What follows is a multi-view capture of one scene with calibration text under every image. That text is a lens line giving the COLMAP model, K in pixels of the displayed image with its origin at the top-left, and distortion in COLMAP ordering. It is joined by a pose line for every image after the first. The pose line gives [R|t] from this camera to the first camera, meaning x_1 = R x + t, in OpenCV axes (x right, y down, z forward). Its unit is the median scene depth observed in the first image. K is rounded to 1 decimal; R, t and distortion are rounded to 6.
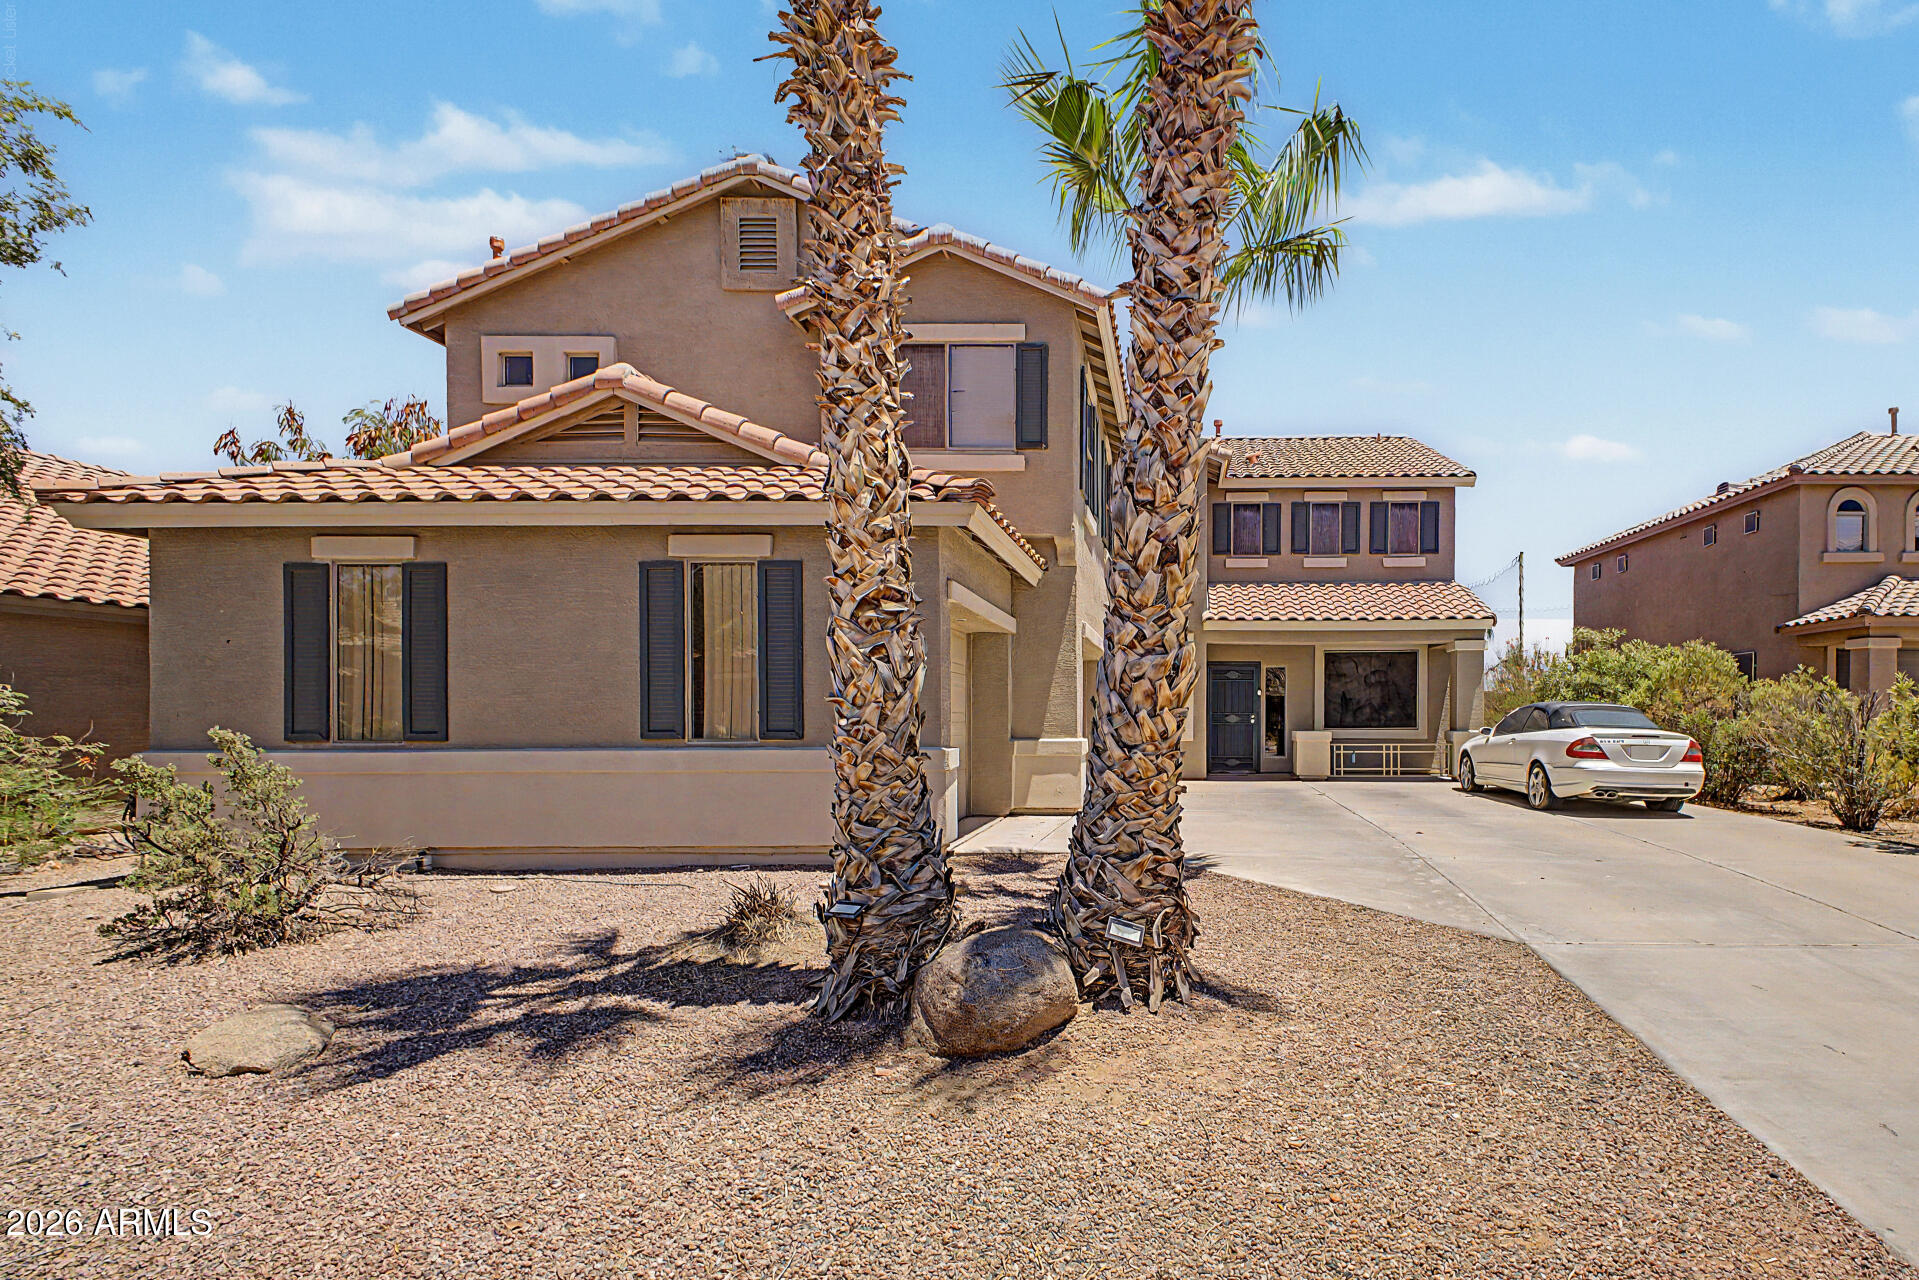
lens RADIAL K [[998.6, 0, 959.9], [0, 998.6, 745.0], [0, 0, 1]] dist [0.005924, 0.000708]
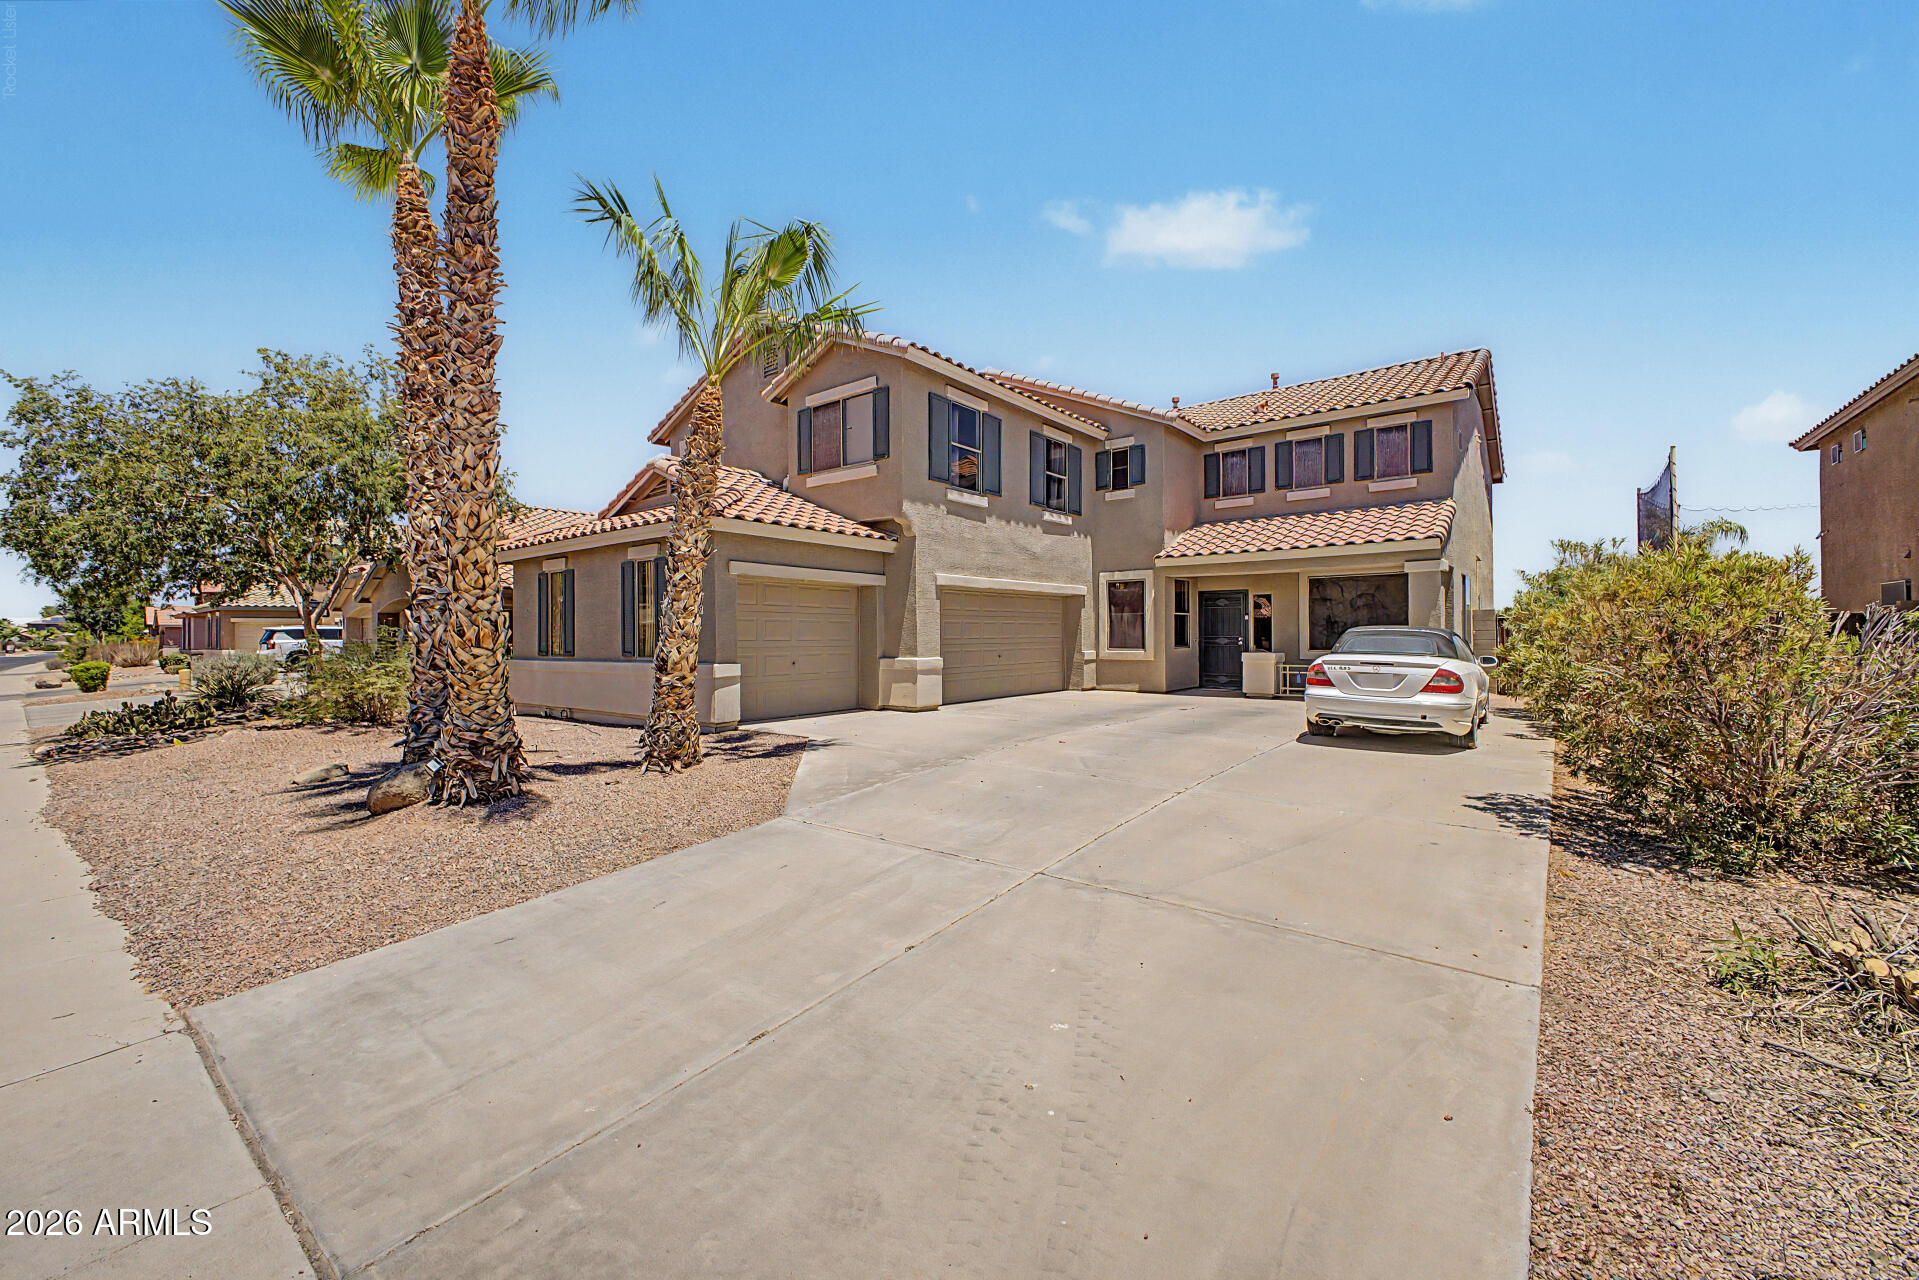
lens RADIAL K [[762.5, 0, 959.9], [0, 762.5, 642.1], [0, 0, 1]] dist [-0.000999, -0.000088]
pose [[0.790017, 0.001419, -0.613084, 0.815388], [-0.010678, 0.999877, -0.011446, -0.016610], [0.612992, 0.015589, 0.789935, 0.186564]]
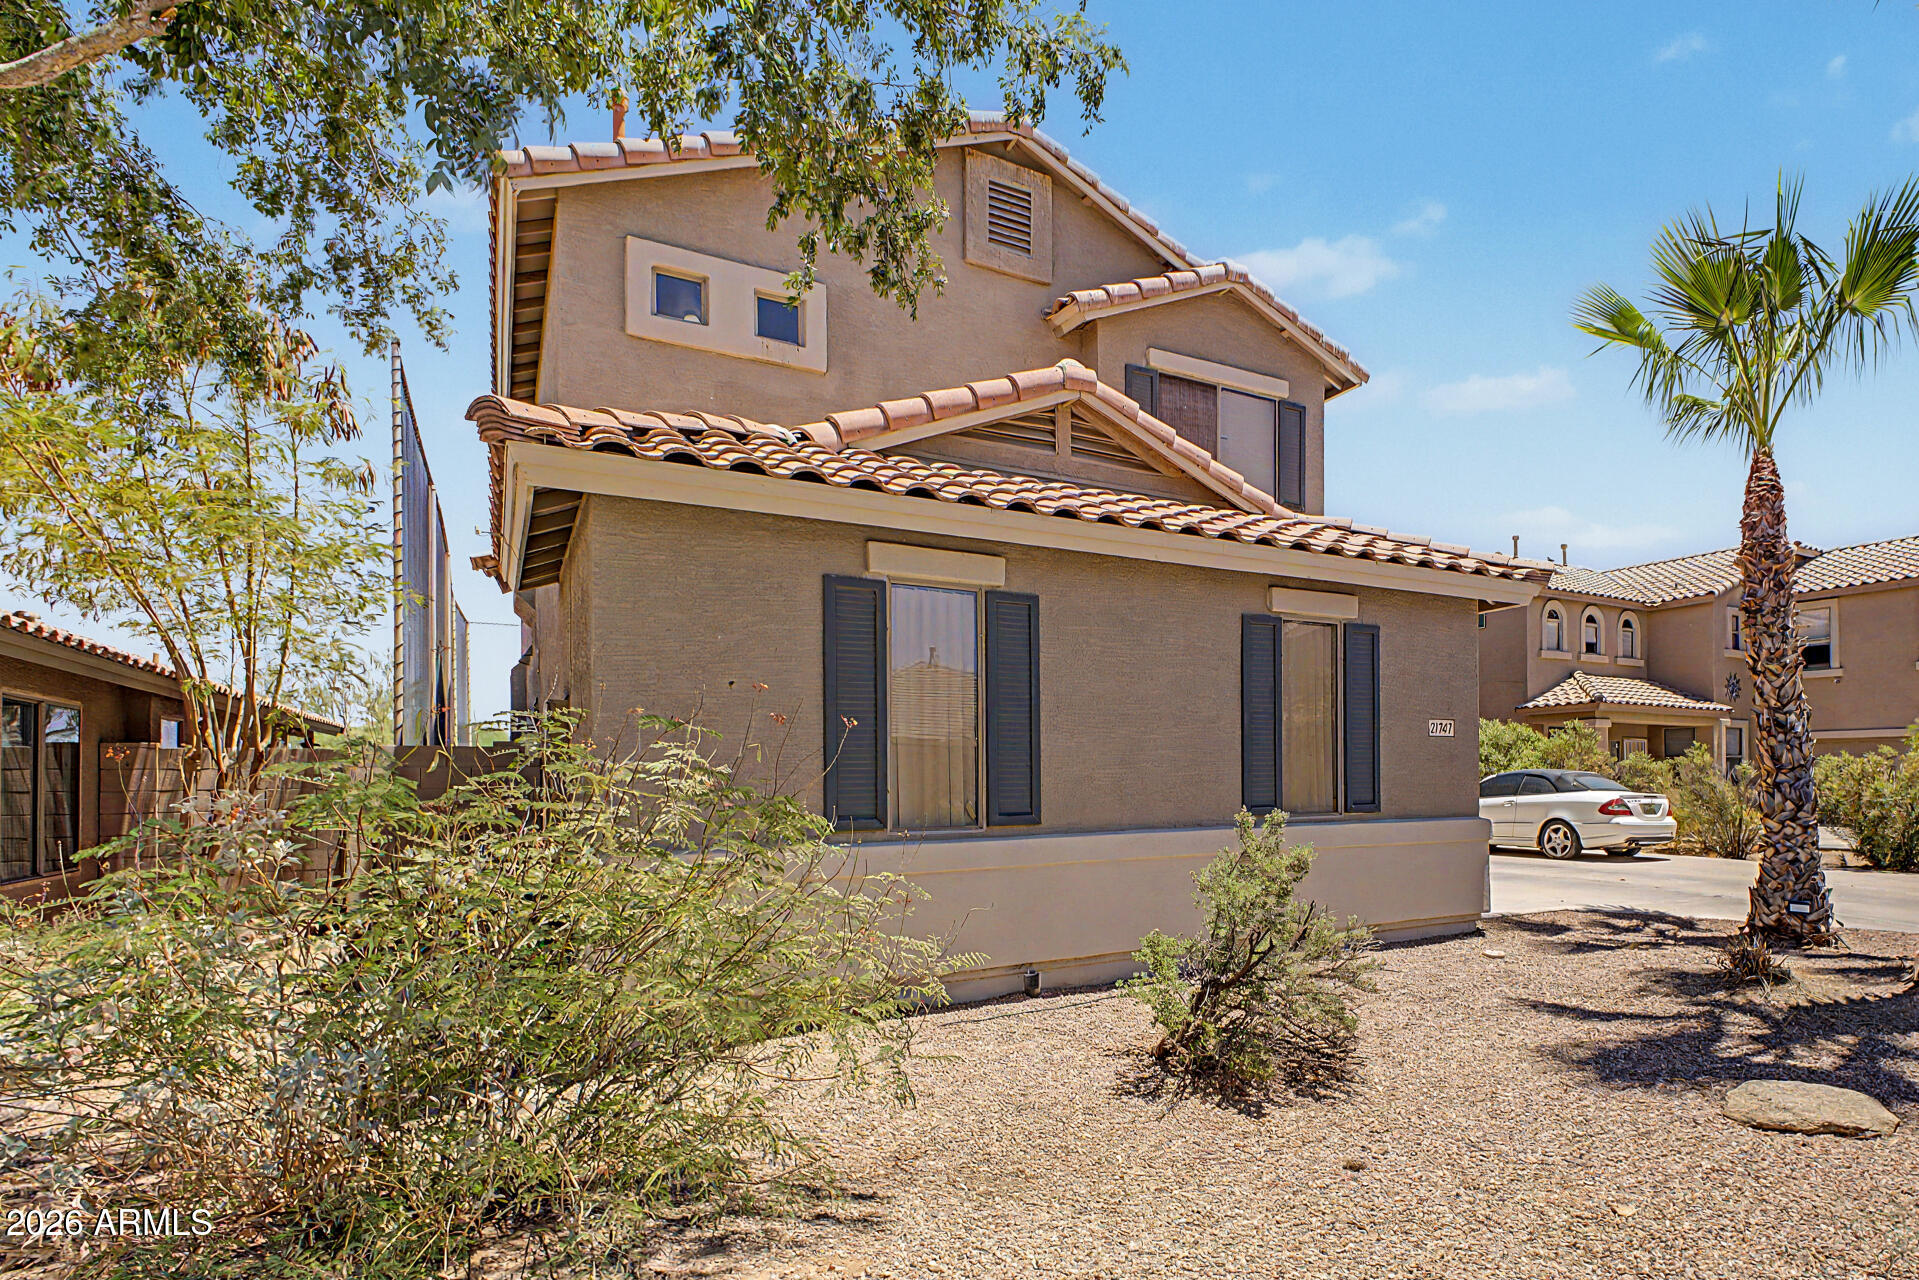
lens RADIAL K [[1287.2, 0, 959.8], [0, 1287.2, 798.7], [0, 0, 1]] dist [0.000323, -0.000206]
pose [[0.803881, -0.014769, 0.594607, -0.886309], [0.024180, 0.999677, -0.007861, -0.013337], [-0.594298, 0.020696, 0.803978, 0.180573]]
